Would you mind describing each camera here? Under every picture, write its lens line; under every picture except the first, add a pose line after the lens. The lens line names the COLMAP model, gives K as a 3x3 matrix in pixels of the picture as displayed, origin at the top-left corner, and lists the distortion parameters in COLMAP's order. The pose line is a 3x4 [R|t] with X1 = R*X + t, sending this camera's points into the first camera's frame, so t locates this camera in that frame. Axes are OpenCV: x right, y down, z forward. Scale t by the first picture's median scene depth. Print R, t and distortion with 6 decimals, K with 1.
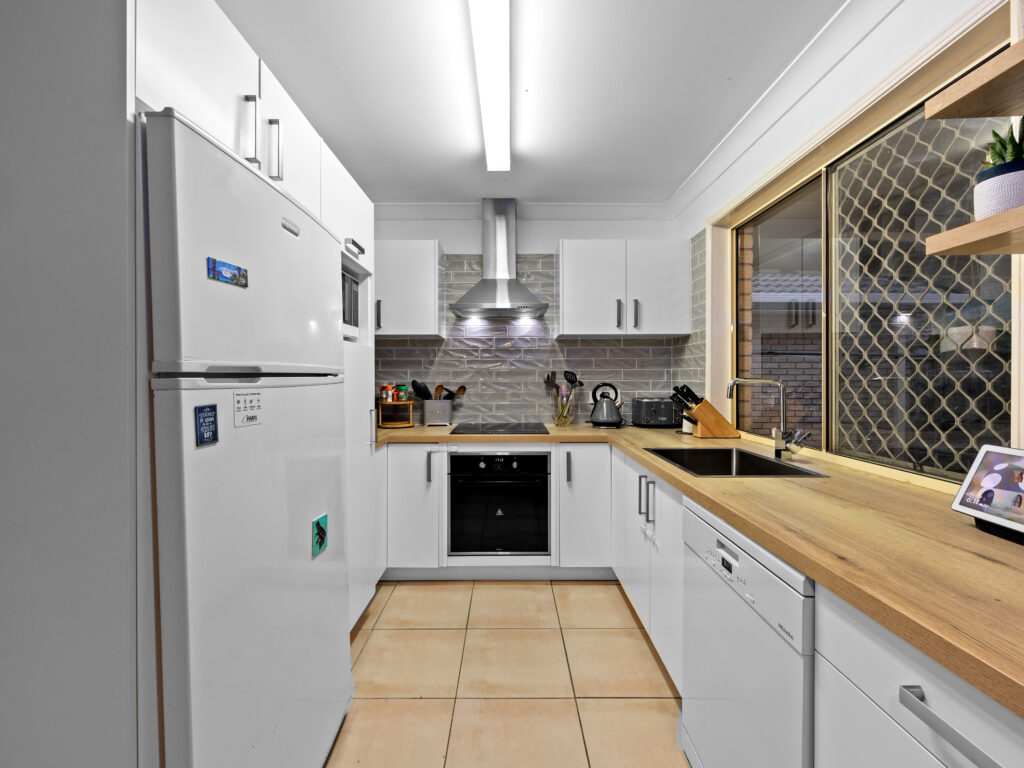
lens RADIAL K [[440.5, 0, 510.2], [0, 440.5, 379.8], [0, 0, 1]] dist [-0.002291, -0.000262]
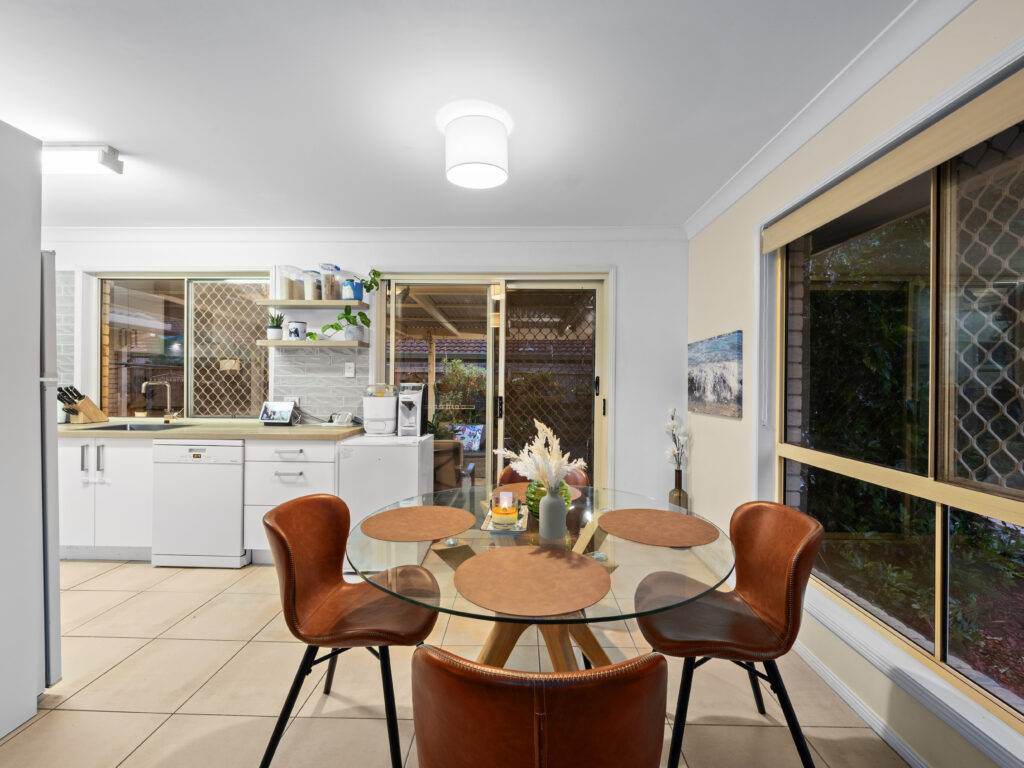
lens RADIAL K [[440.5, 0, 511.6], [0, 440.5, 383.9], [0, 0, 1]] dist [-0.002291, -0.000262]
pose [[0.026865, 0.001974, 0.999637, -1.215101], [-0.002721, 0.999994, -0.001901, 0.004142], [-0.999635, -0.002669, 0.026870, -0.530533]]
